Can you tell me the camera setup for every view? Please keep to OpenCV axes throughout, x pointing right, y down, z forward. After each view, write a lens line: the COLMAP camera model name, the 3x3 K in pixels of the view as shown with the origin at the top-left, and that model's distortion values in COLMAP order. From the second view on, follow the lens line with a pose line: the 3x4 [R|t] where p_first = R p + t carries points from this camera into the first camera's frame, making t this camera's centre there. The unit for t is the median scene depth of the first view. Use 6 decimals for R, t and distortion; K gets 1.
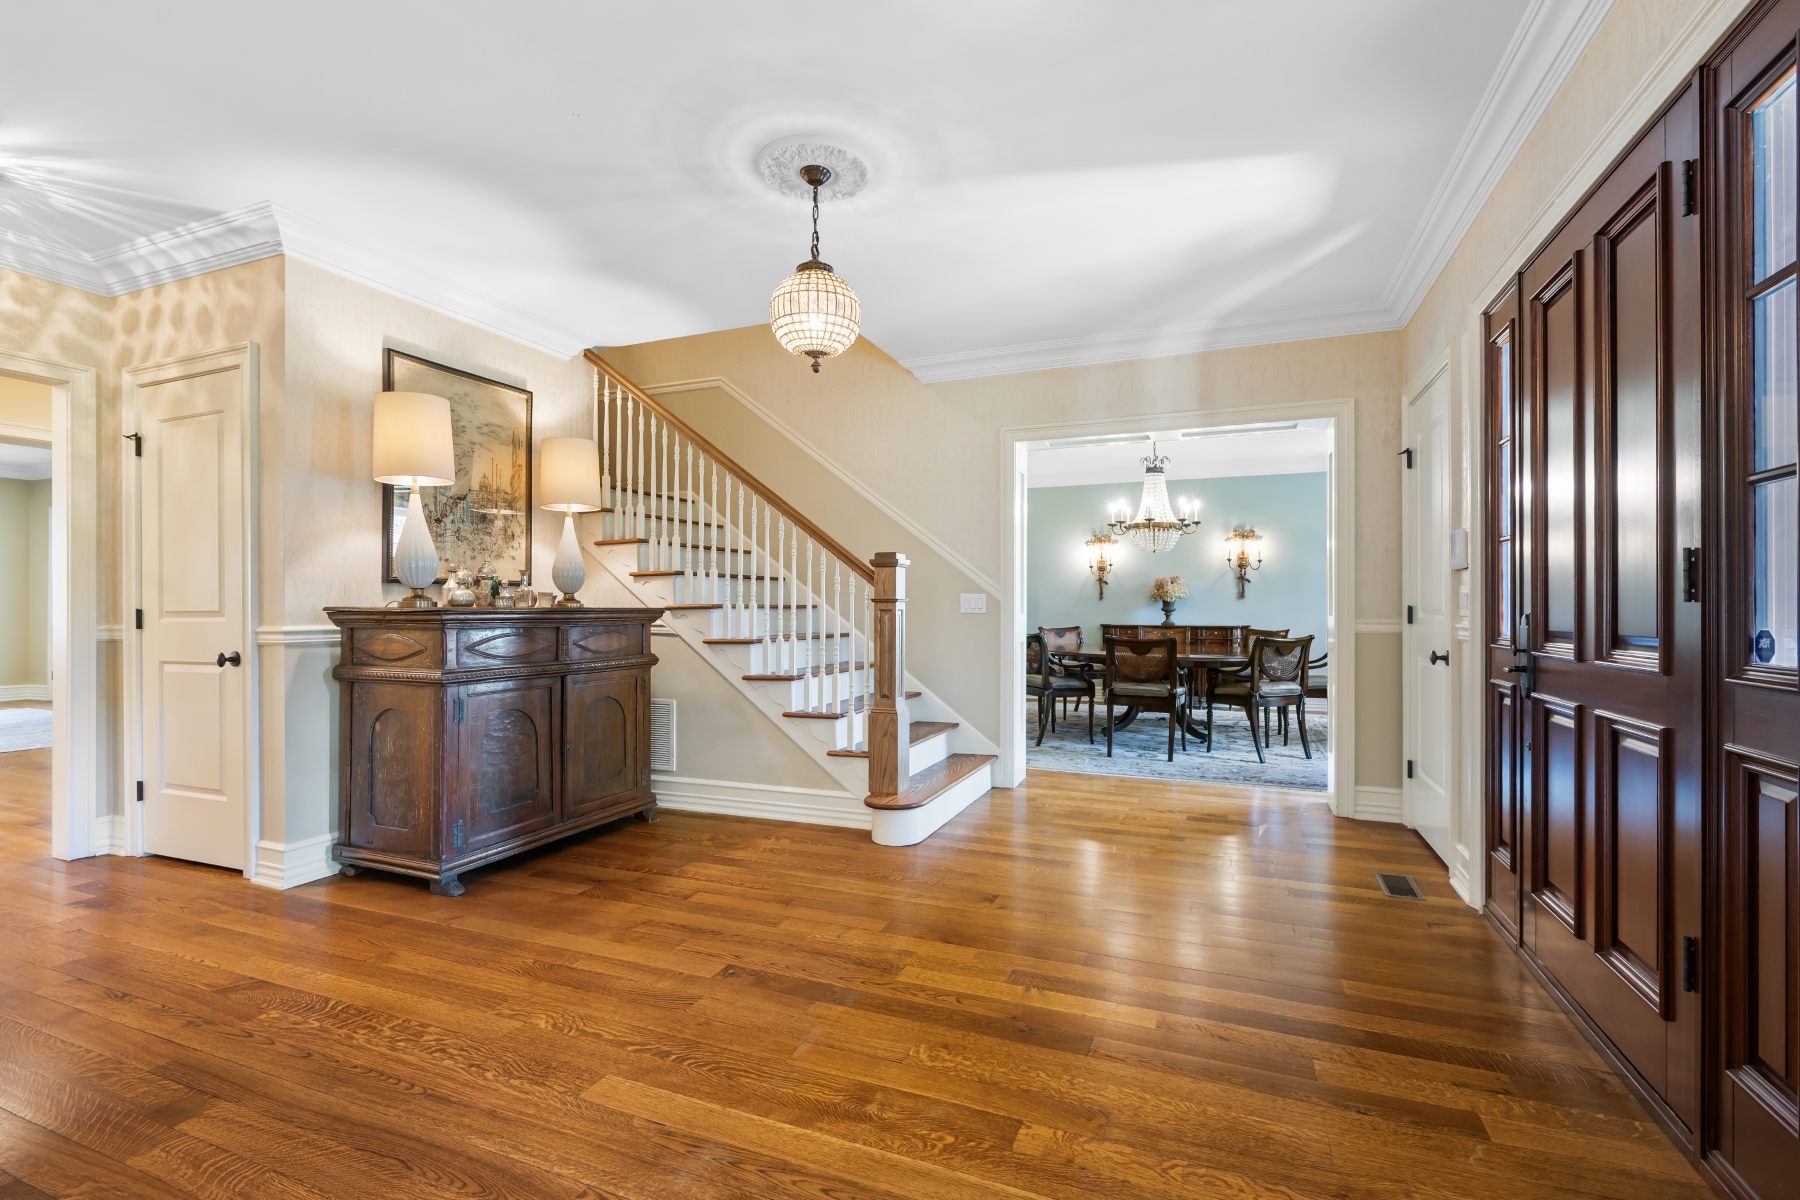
lens RADIAL K [[790.0, 0, 903.5], [0, 790.0, 598.2], [0, 0, 1]] dist [0.000809, -0.000567]
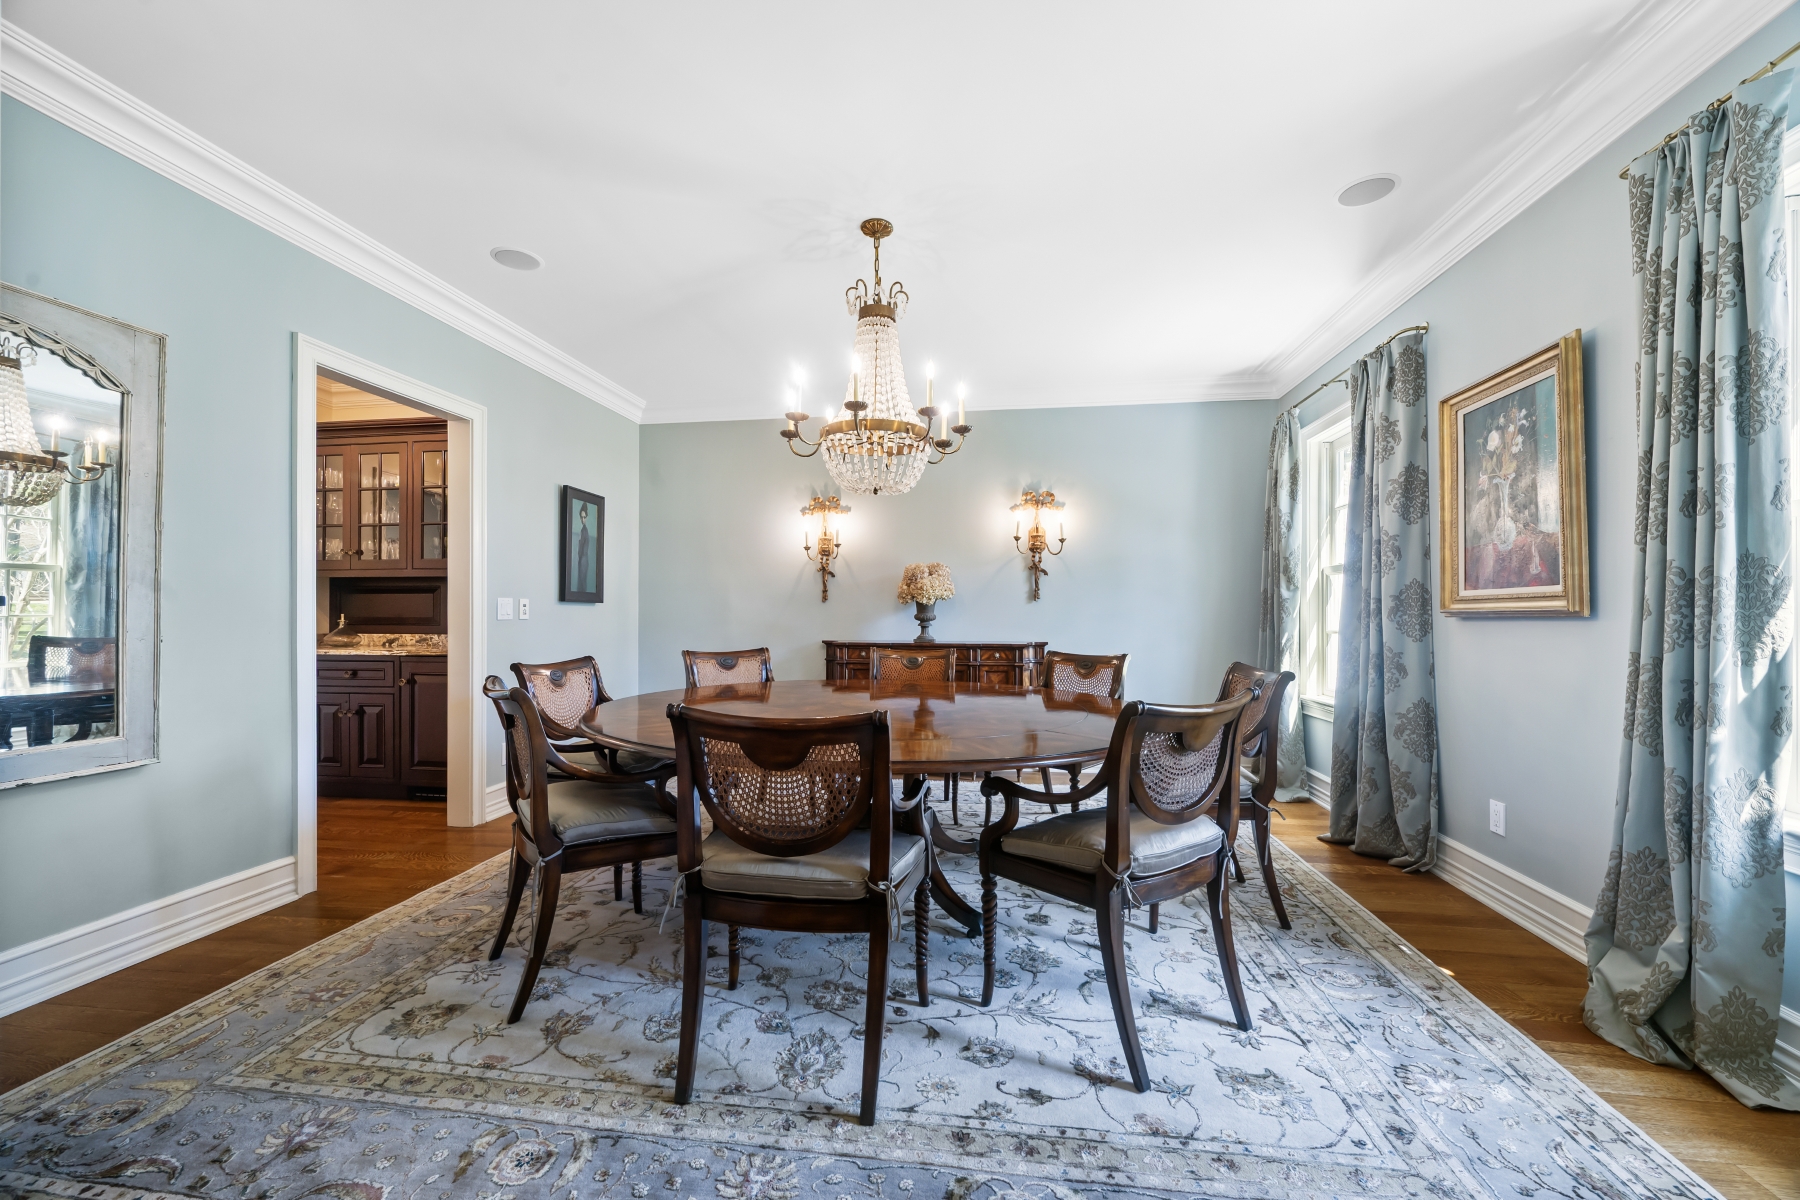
lens RADIAL K [[724.4, 0, 897.4], [0, 724.4, 609.7], [0, 0, 1]] dist [-0.000852, -0.000032]
pose [[0.969748, 0.001813, 0.244102, 0.177461], [-0.002601, 0.999992, 0.002904, 0.007066], [-0.244095, -0.003451, 0.969745, 0.459292]]
